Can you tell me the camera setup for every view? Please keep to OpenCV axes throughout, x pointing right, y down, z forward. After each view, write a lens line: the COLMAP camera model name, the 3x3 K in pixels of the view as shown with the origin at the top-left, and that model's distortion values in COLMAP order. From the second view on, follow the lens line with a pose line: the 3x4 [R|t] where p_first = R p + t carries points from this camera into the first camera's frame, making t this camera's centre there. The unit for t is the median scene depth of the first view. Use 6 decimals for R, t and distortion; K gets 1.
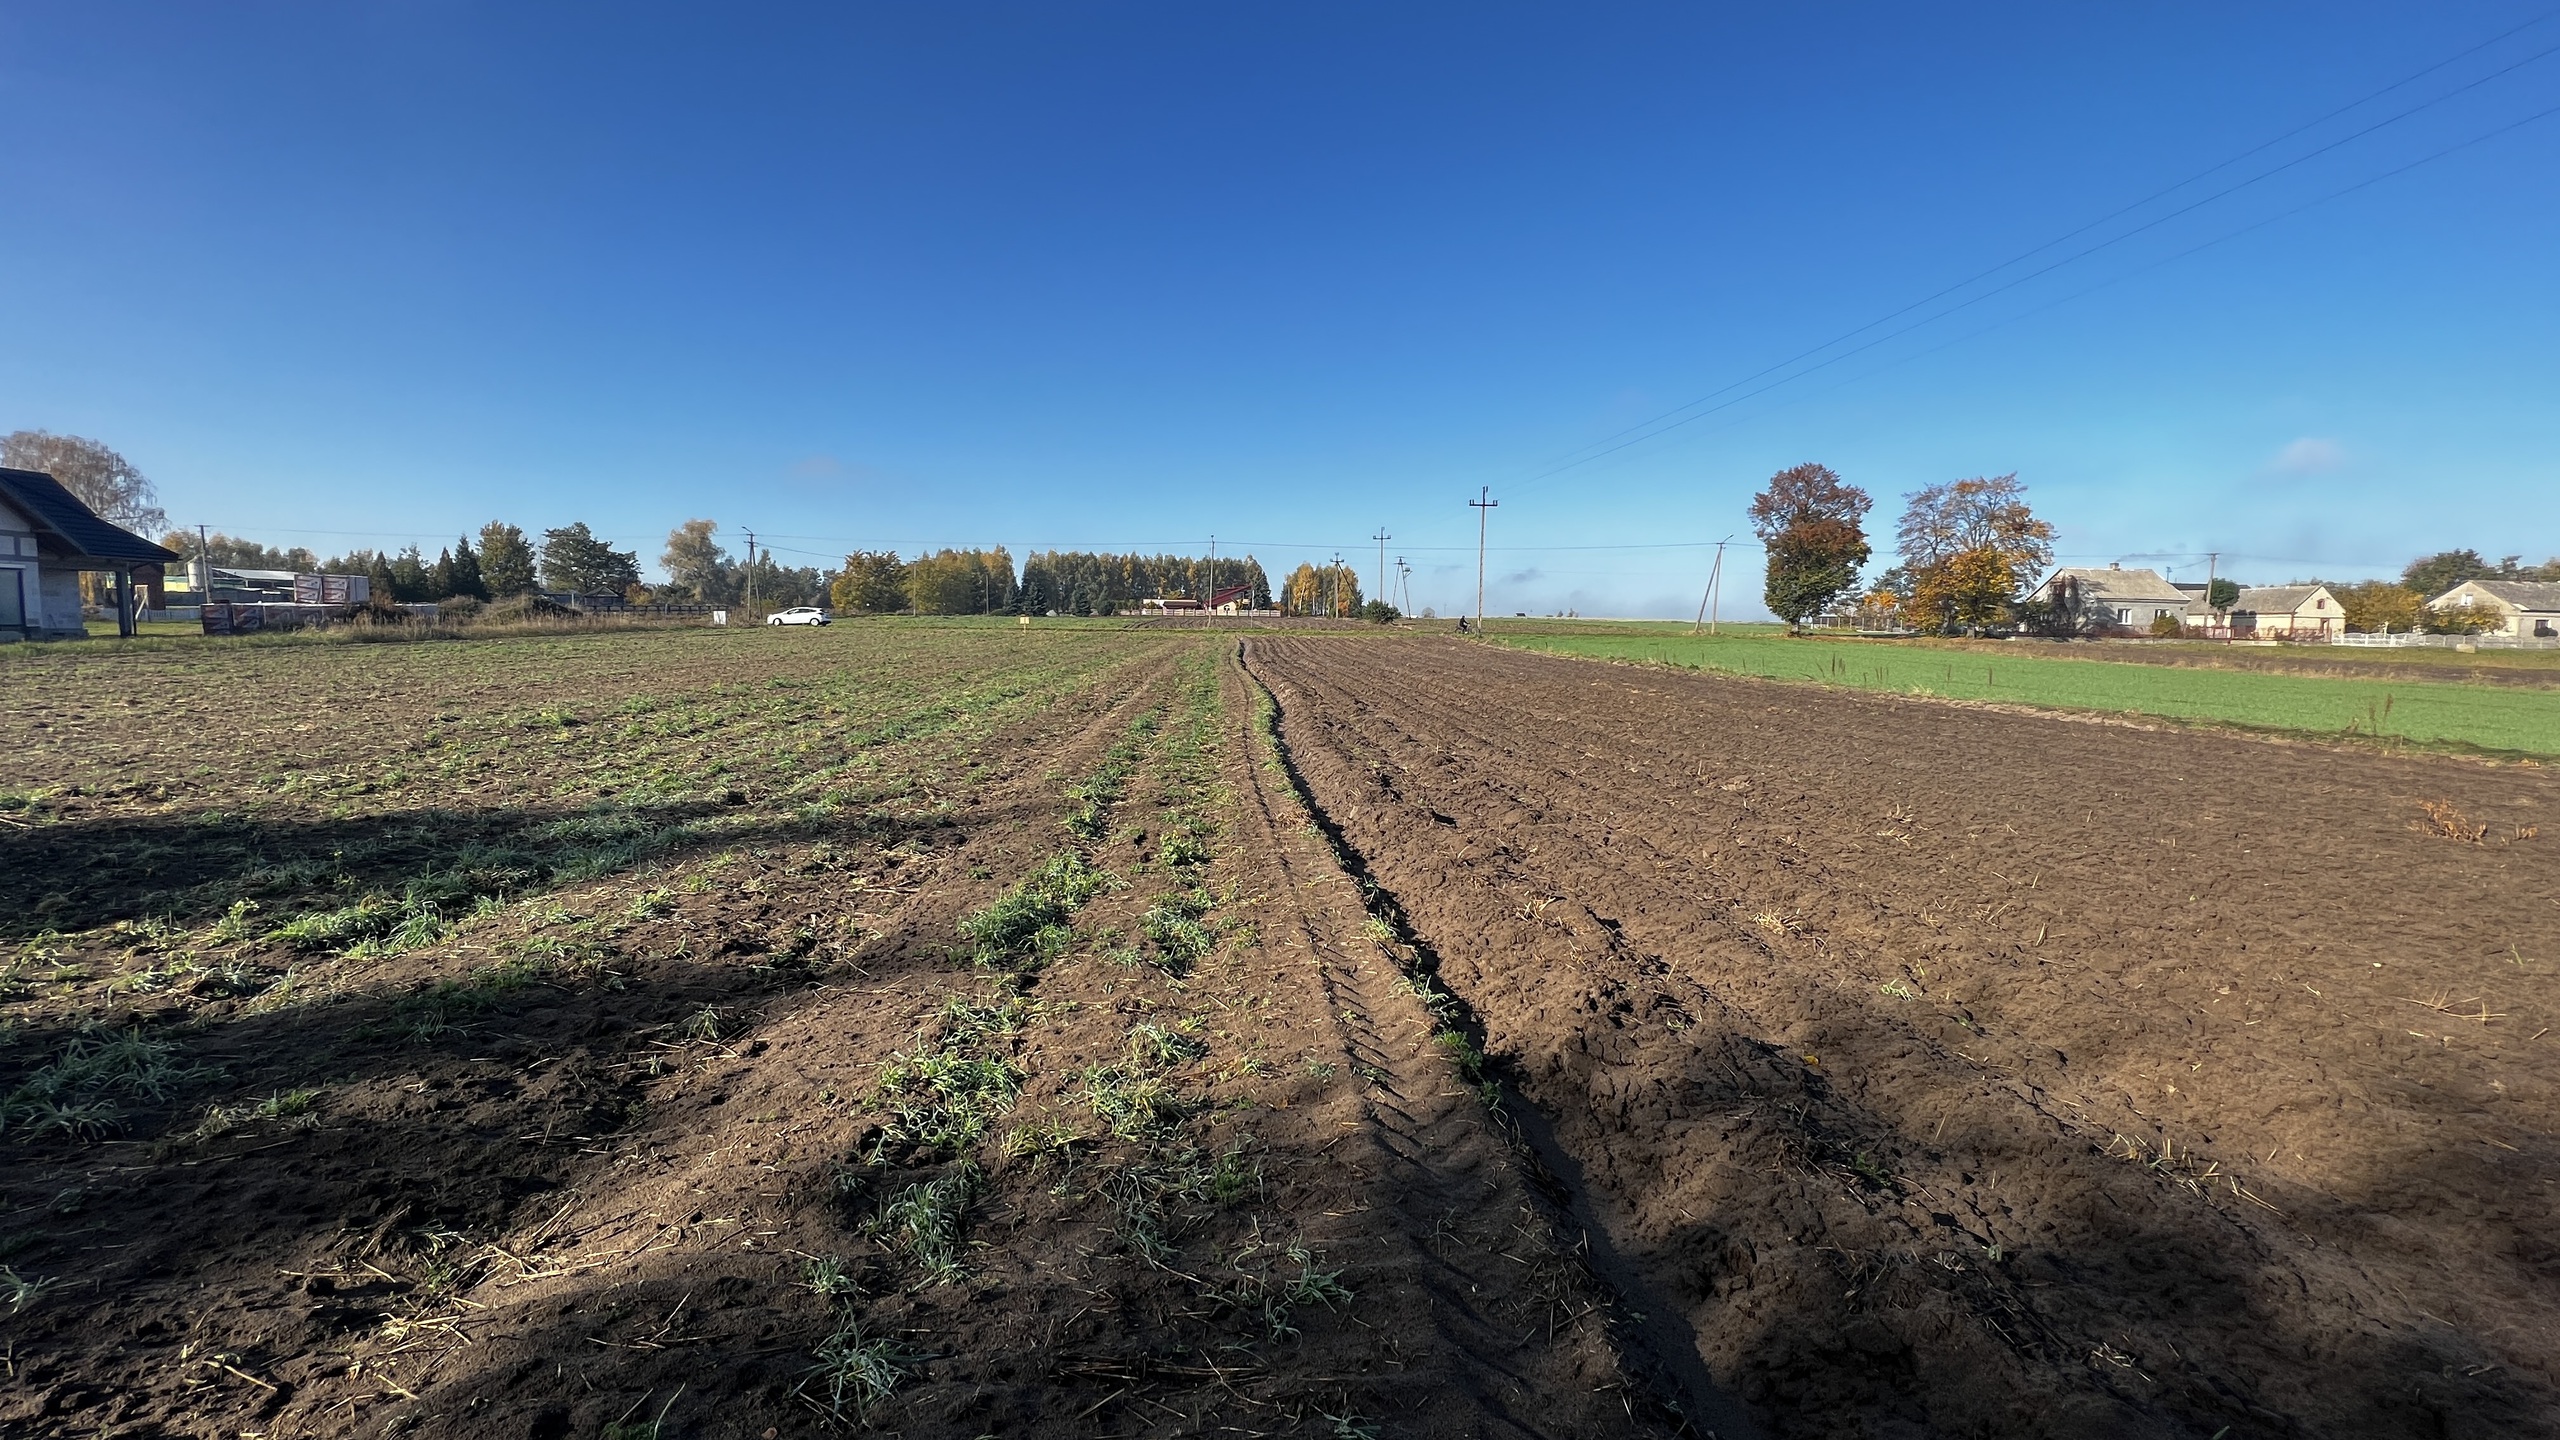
lens RADIAL K [[1030.3, 0, 1283.4], [0, 1030.3, 710.0], [0, 0, 1]] dist [-0.002200, 0.000517]
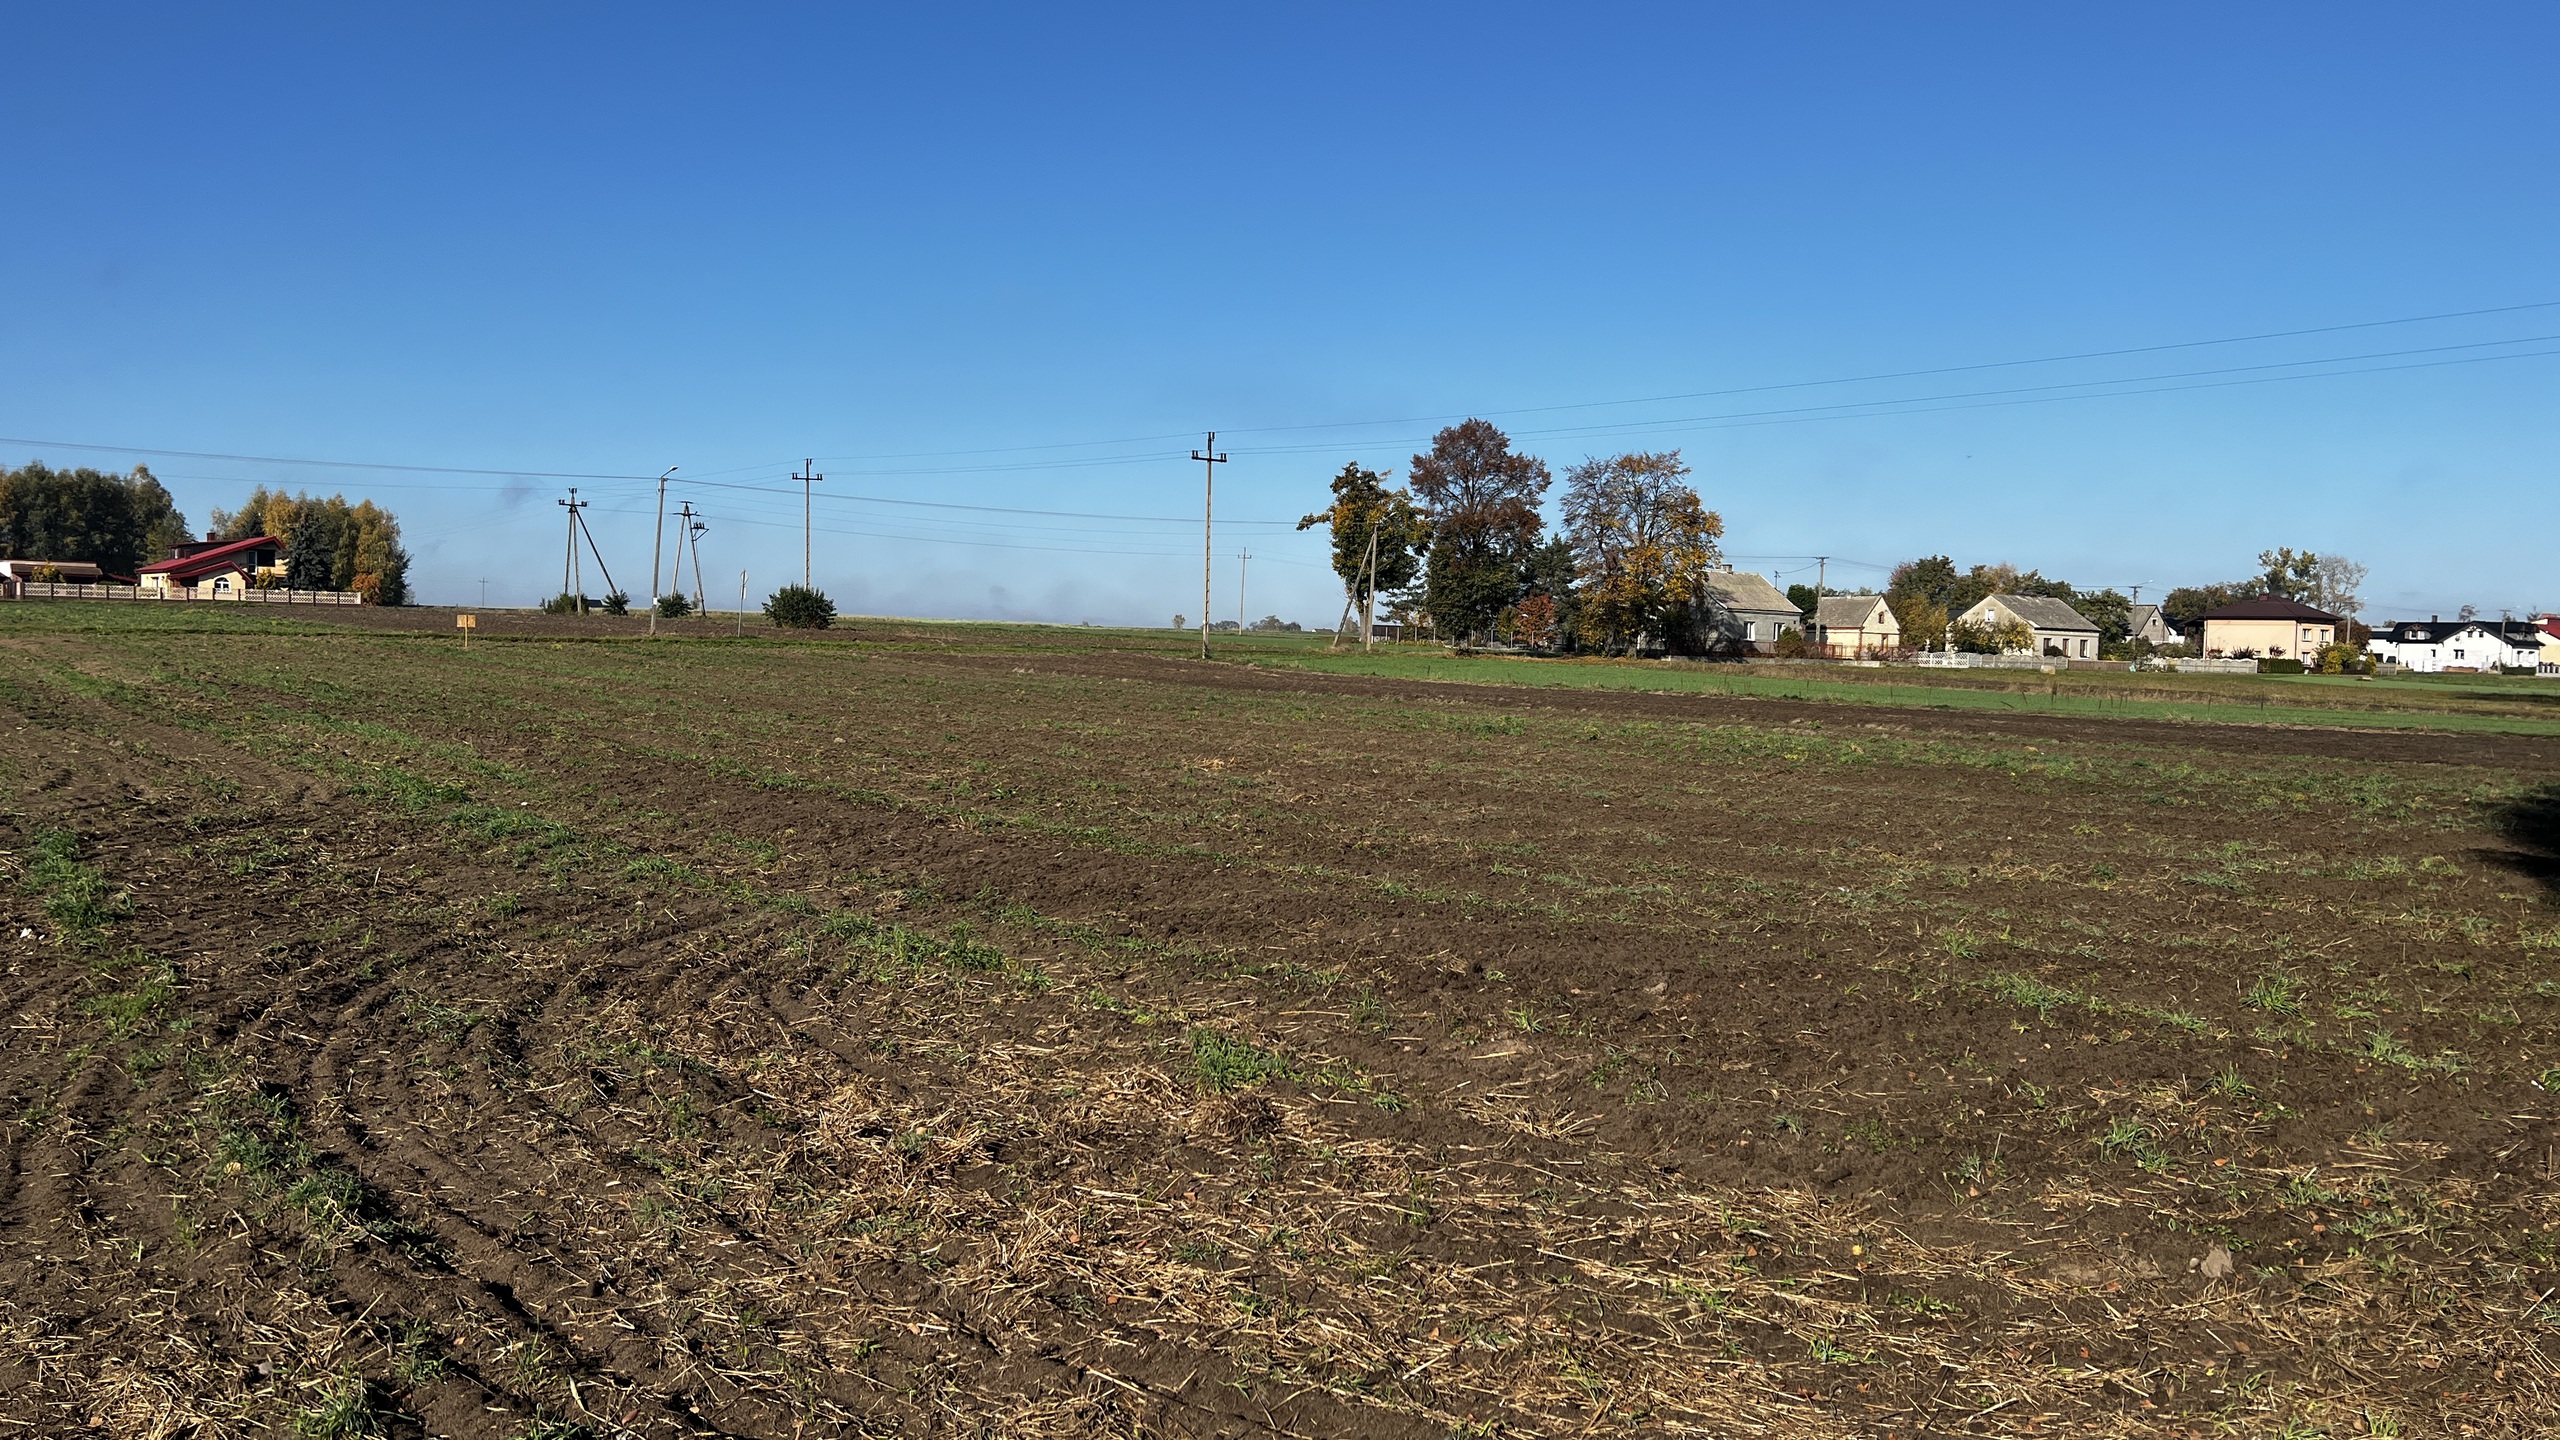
lens RADIAL K [[1947.0, 0, 1280.0], [0, 1947.0, 717.9], [0, 0, 1]] dist [0.003761, -0.001169]
pose [[0.821110, -0.015729, 0.570554, -0.327793], [0.033742, 0.999210, -0.021012, -0.002508], [-0.569772, 0.036505, 0.820992, -0.042317]]
